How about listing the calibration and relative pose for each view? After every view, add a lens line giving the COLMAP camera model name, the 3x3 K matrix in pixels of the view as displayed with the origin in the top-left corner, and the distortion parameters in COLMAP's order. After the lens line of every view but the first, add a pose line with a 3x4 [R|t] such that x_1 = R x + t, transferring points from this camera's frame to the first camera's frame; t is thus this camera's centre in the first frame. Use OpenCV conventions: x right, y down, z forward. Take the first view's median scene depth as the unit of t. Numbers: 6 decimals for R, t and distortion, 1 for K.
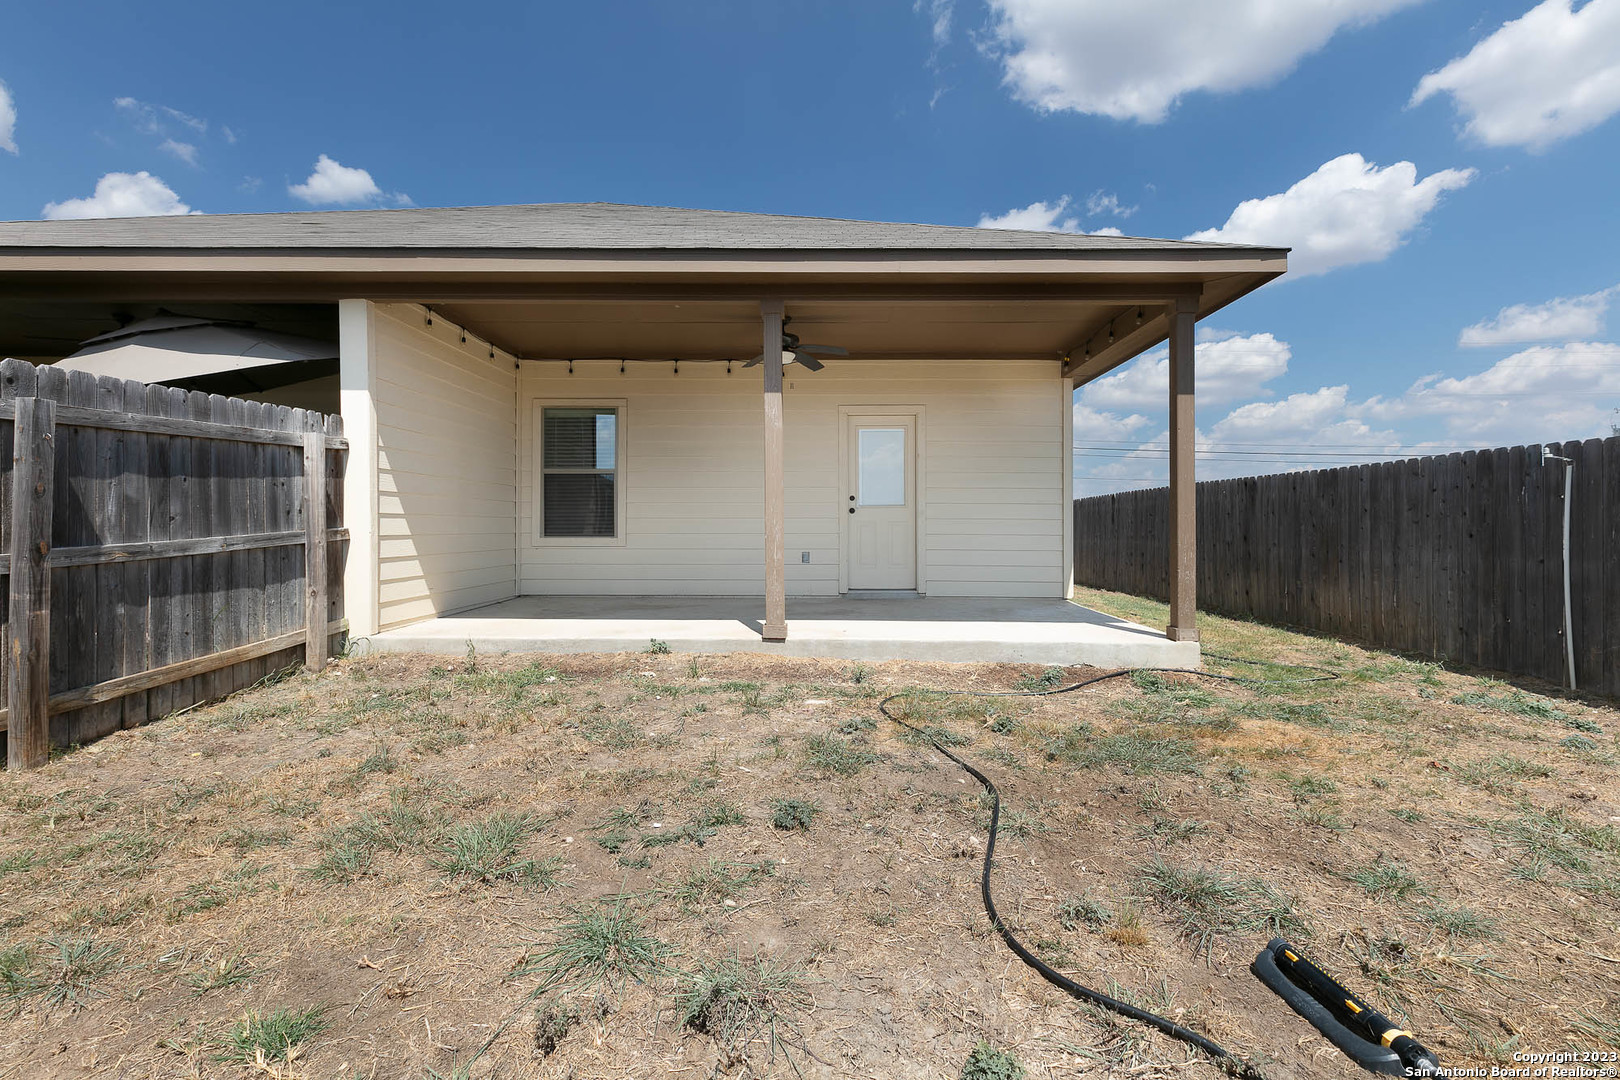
lens RADIAL K [[720.0, 0, 810.0], [0, 720.0, 540.0], [0, 0, 1]] dist [0.002580, 0.000205]
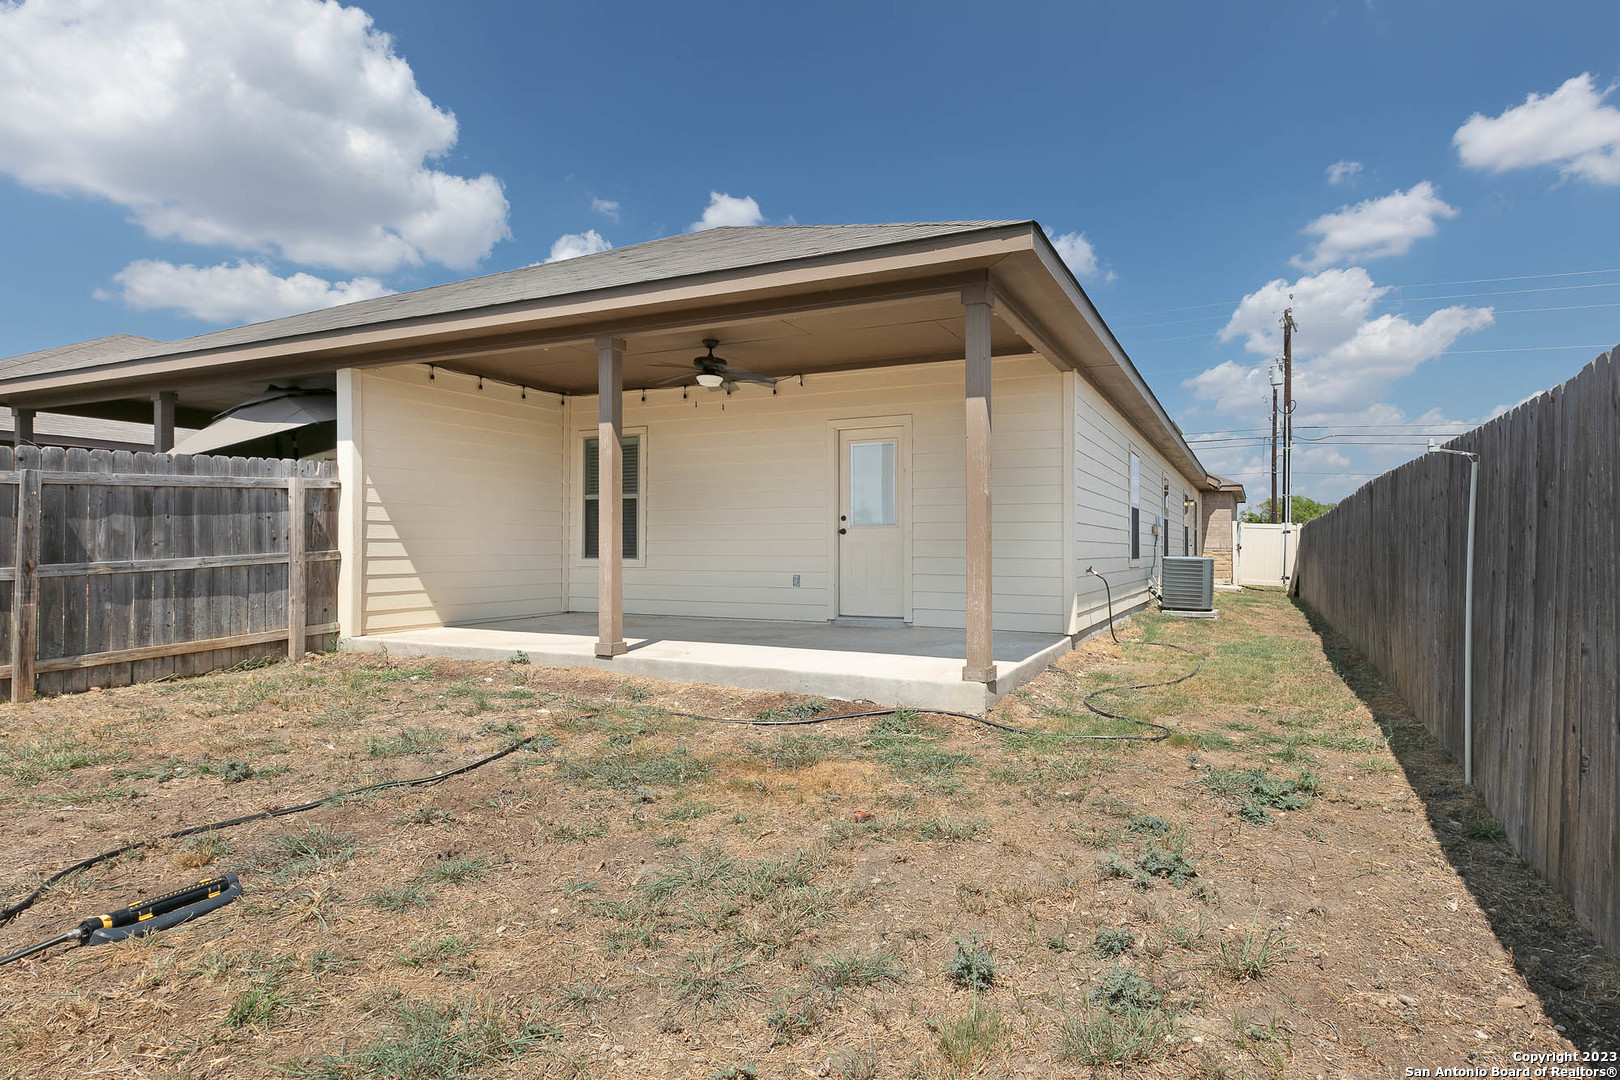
lens RADIAL K [[836.9, 0, 877.1], [0, 836.9, 552.3], [0, 0, 1]] dist [0.000320, -0.000044]
pose [[0.916972, 0.000306, -0.398951, 0.814557], [-0.005181, 0.999924, -0.011143, -0.002326], [0.398918, 0.012285, 0.916905, 0.035697]]
